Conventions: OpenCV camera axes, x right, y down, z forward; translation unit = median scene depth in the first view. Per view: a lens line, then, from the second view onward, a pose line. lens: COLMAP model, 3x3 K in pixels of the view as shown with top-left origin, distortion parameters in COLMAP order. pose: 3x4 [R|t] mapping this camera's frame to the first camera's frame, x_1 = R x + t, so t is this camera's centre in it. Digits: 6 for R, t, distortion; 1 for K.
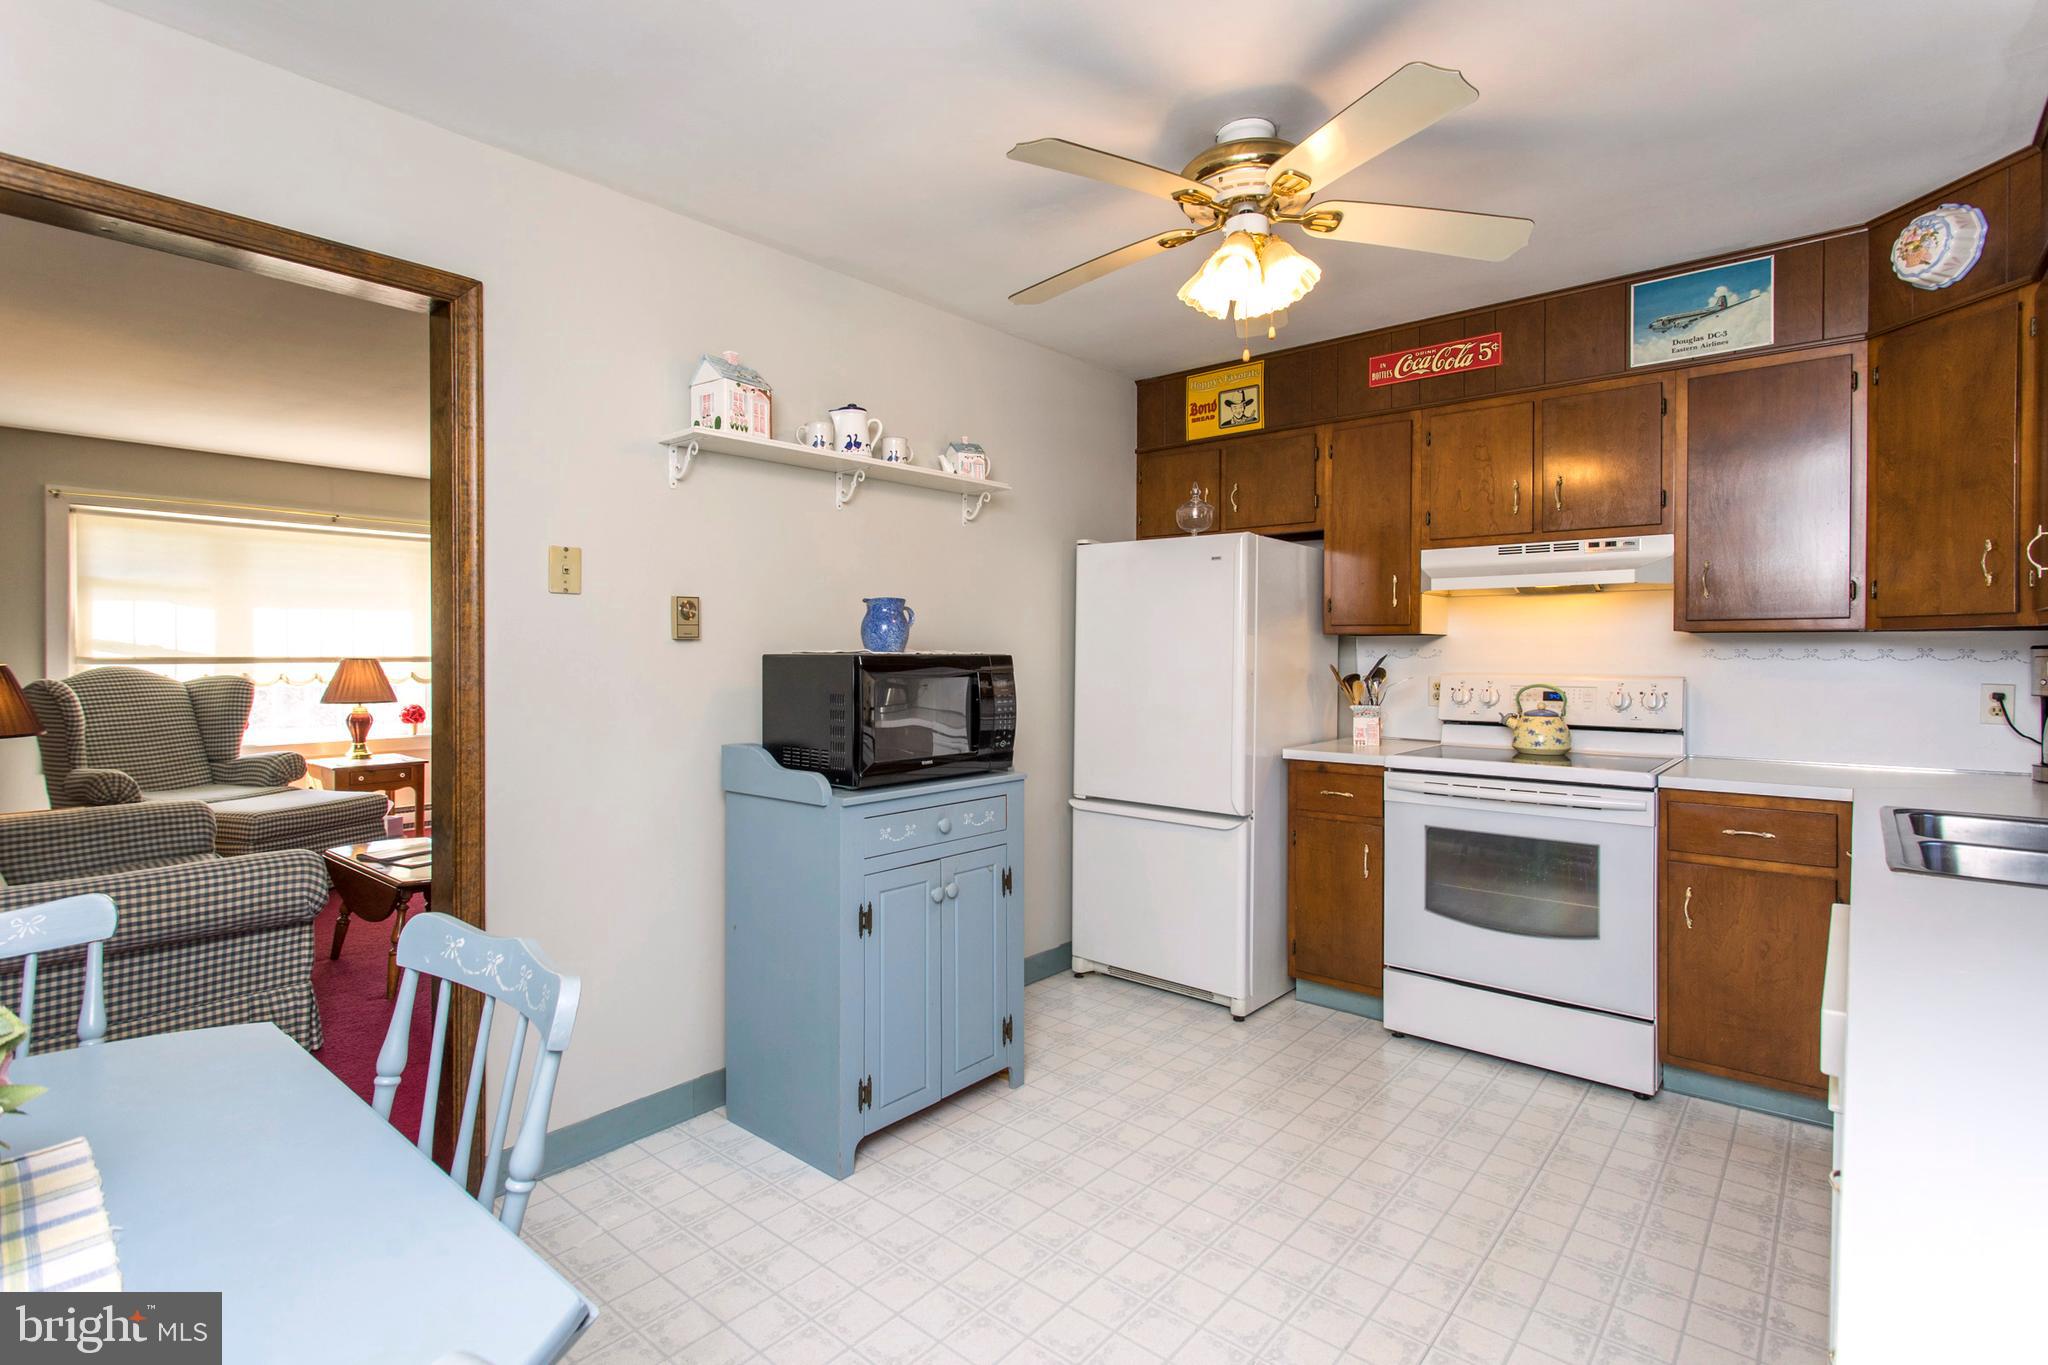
lens RADIAL K [[980.1, 0, 1015.7], [0, 980.1, 662.0], [0, 0, 1]] dist [0.005419, 0.001000]
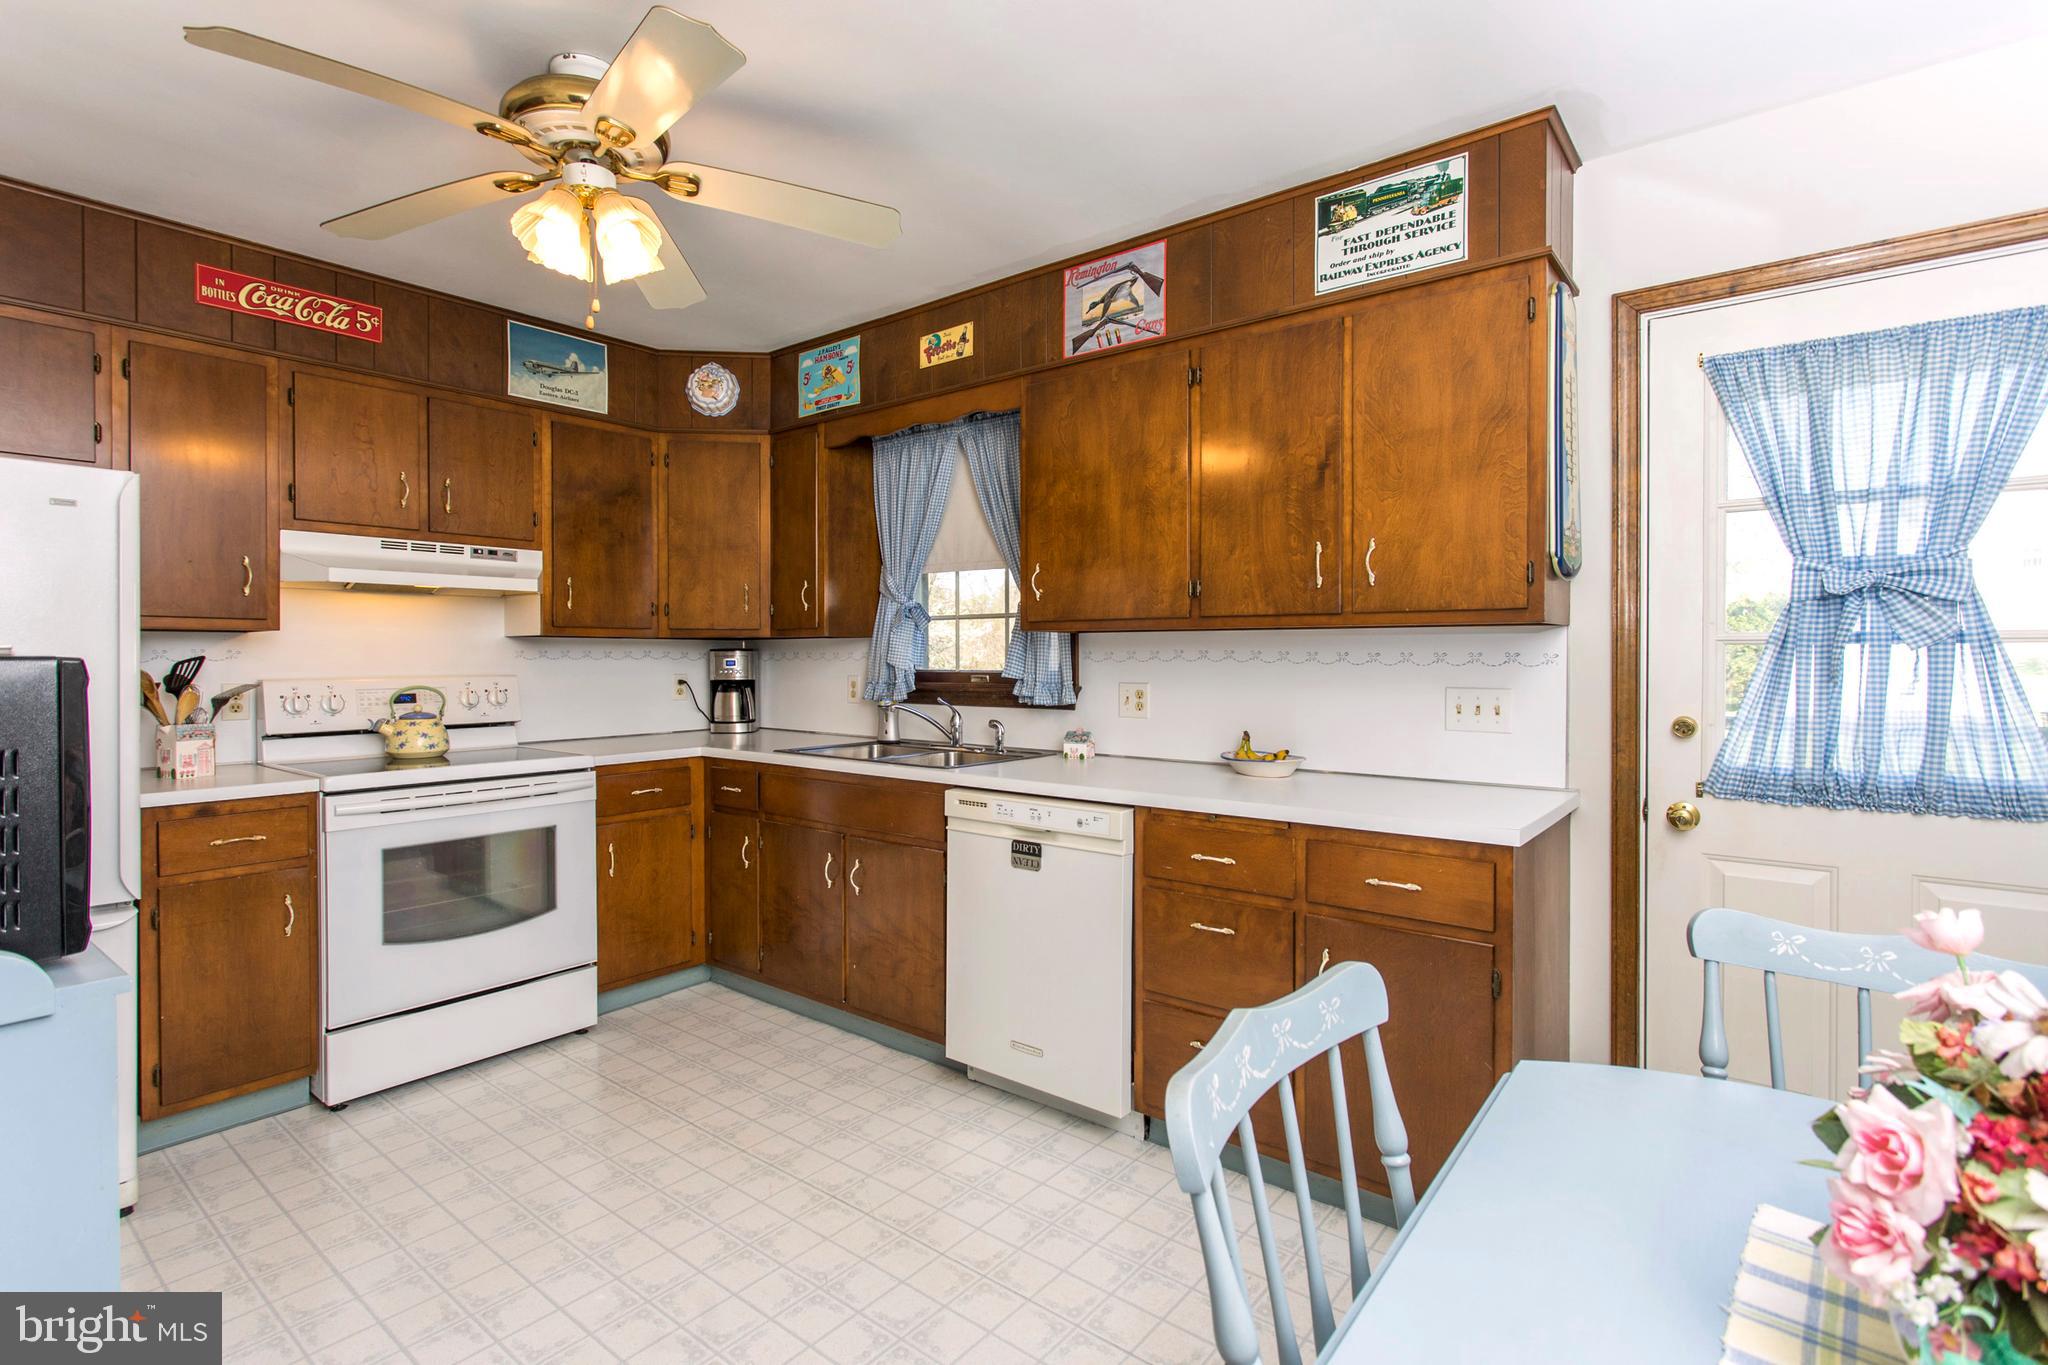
lens RADIAL K [[980.1, 0, 1020.6], [0, 980.1, 672.0], [0, 0, 1]] dist [0.005419, 0.001000]
pose [[-0.032158, -0.016396, 0.999348, -0.487551], [0.012353, 0.999783, 0.016801, -0.000539], [-0.999406, 0.012885, -0.031949, 0.457389]]
